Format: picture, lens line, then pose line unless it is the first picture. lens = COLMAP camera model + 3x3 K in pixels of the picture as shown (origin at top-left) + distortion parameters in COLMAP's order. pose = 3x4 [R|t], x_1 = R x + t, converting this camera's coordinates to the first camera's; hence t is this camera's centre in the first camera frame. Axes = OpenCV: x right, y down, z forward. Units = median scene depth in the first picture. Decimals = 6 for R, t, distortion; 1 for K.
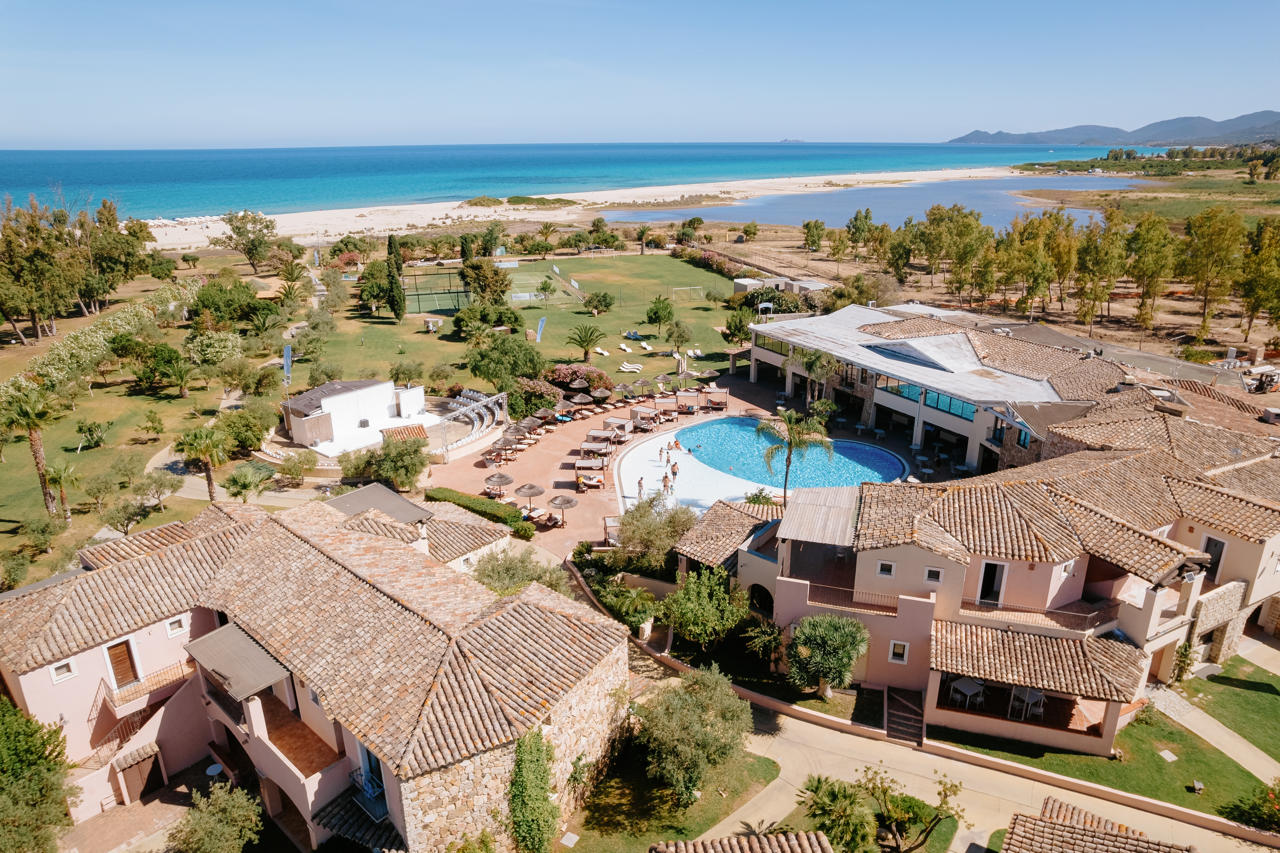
lens RADIAL K [[802.7, 0, 641.1], [0, 802.7, 406.3], [0, 0, 1]] dist [-0.069739, 0.050733]
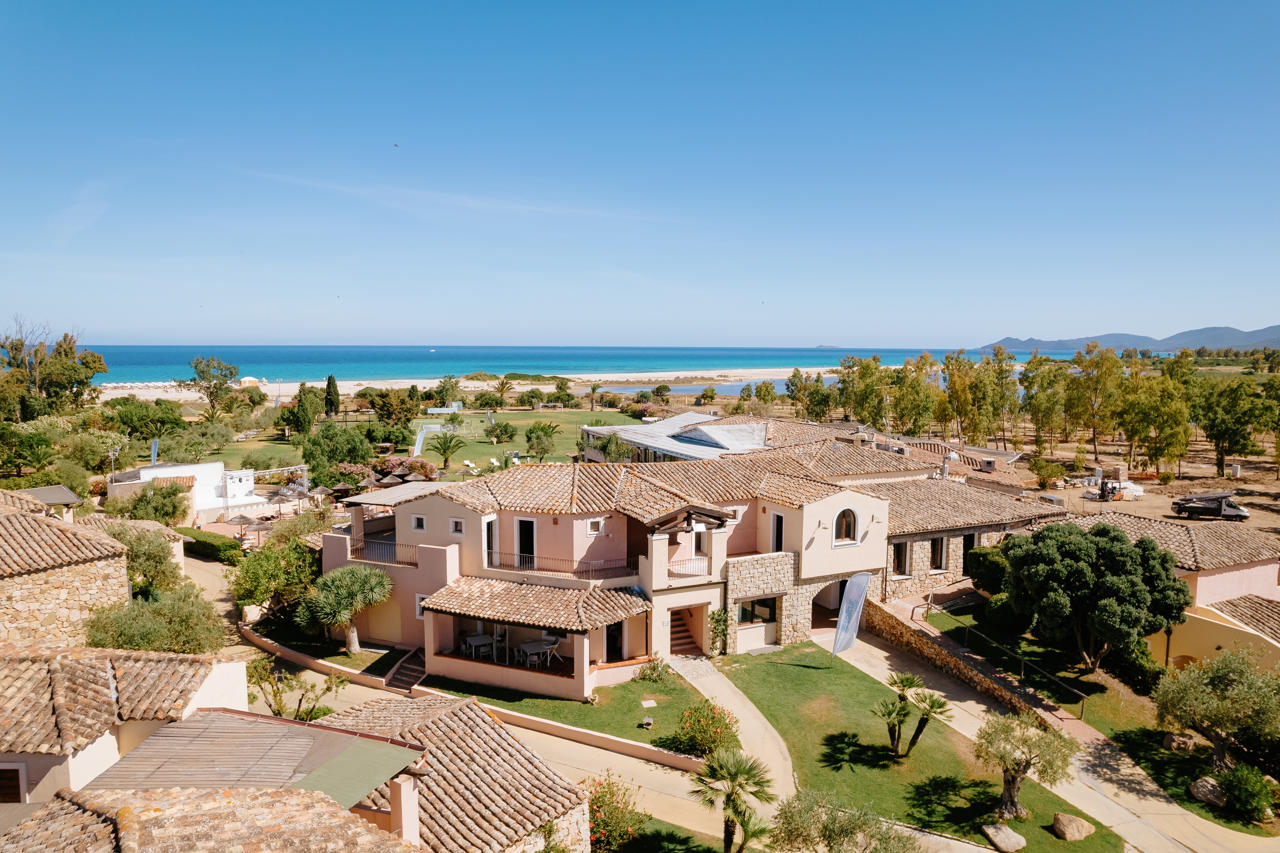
lens RADIAL K [[802.7, 0, 641.1], [0, 802.7, 406.3], [0, 0, 1]] dist [-0.069739, 0.050733]
pose [[0.998968, 0.014647, -0.043000, 0.622266], [-0.024544, 0.970563, -0.239592, 0.291732], [0.038225, 0.240400, 0.969921, -0.017557]]
